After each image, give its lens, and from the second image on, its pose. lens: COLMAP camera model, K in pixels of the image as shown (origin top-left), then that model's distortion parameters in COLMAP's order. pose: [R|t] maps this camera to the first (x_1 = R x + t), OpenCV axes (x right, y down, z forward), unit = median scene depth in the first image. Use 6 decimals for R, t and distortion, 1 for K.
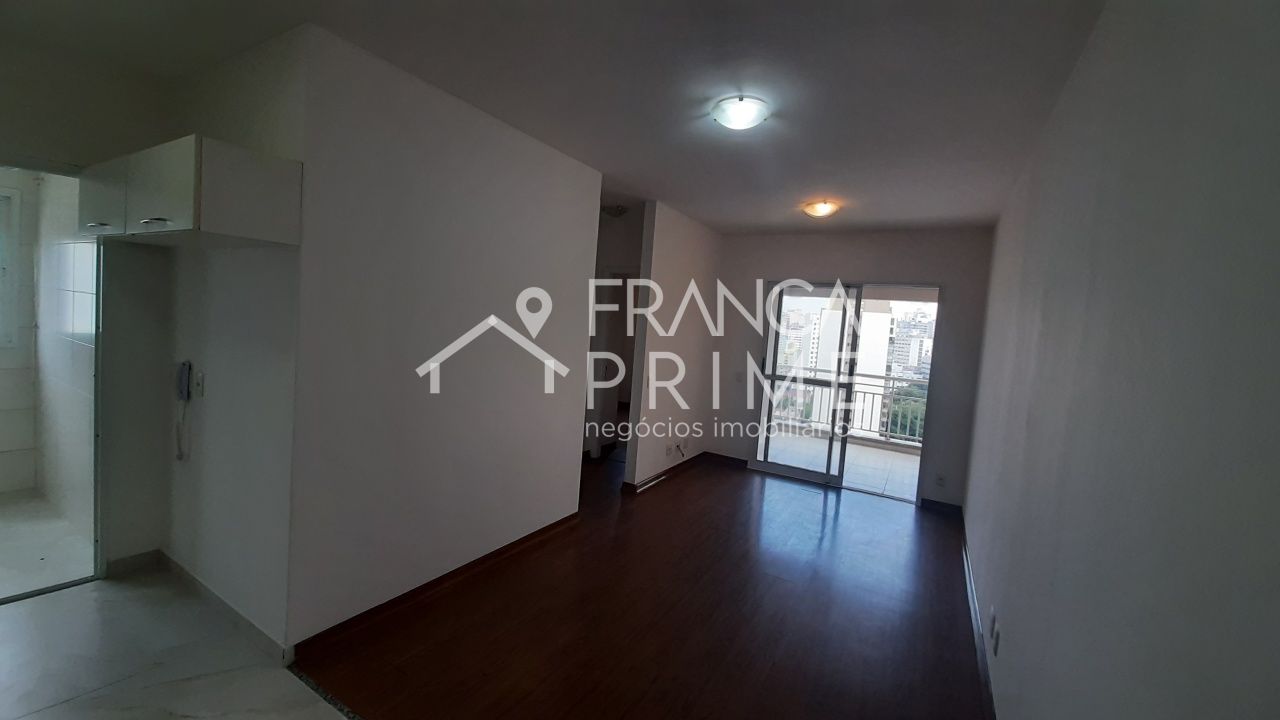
lens RADIAL K [[518.6, 0, 625.3], [0, 518.6, 346.7], [0, 0, 1]] dist [0.032088, -0.016153]
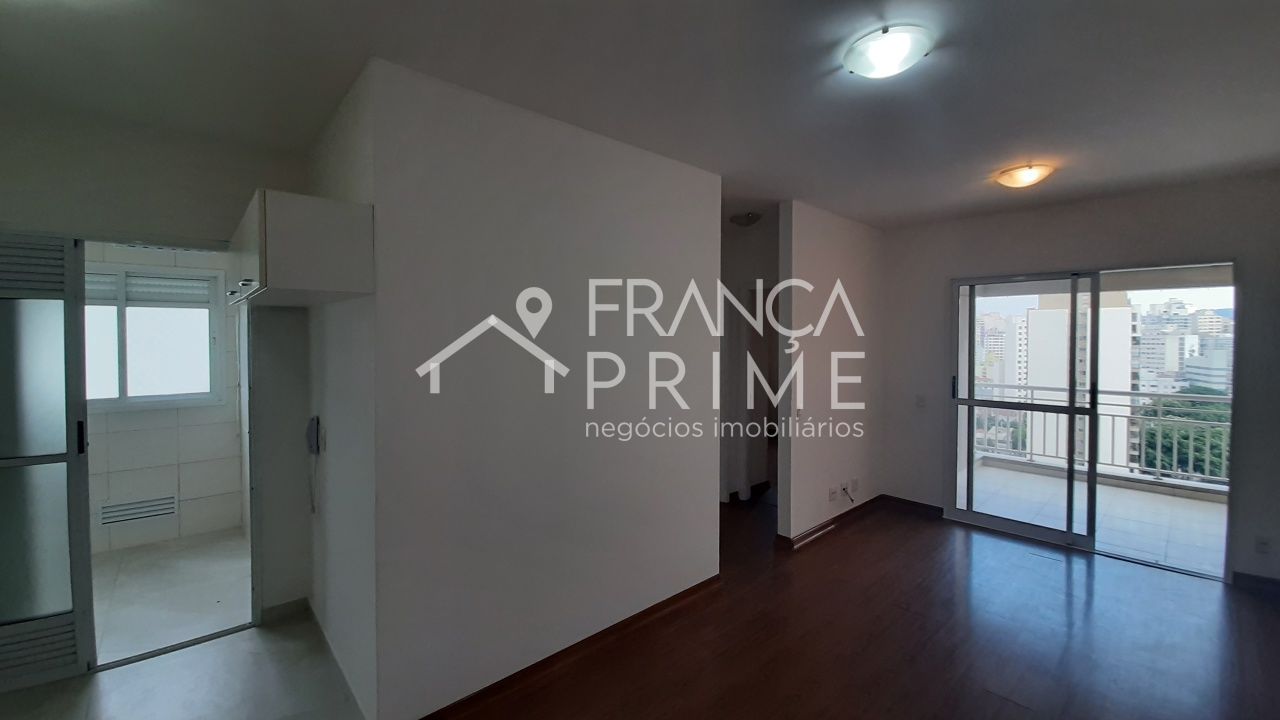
lens RADIAL K [[518.6, 0, 625.3], [0, 518.6, 346.7], [0, 0, 1]] dist [0.032088, -0.016153]
pose [[0.954013, -0.069587, -0.291577, 0.029075], [0.055385, 0.996854, -0.056694, -0.008508], [0.294605, 0.037938, 0.954866, 0.106789]]
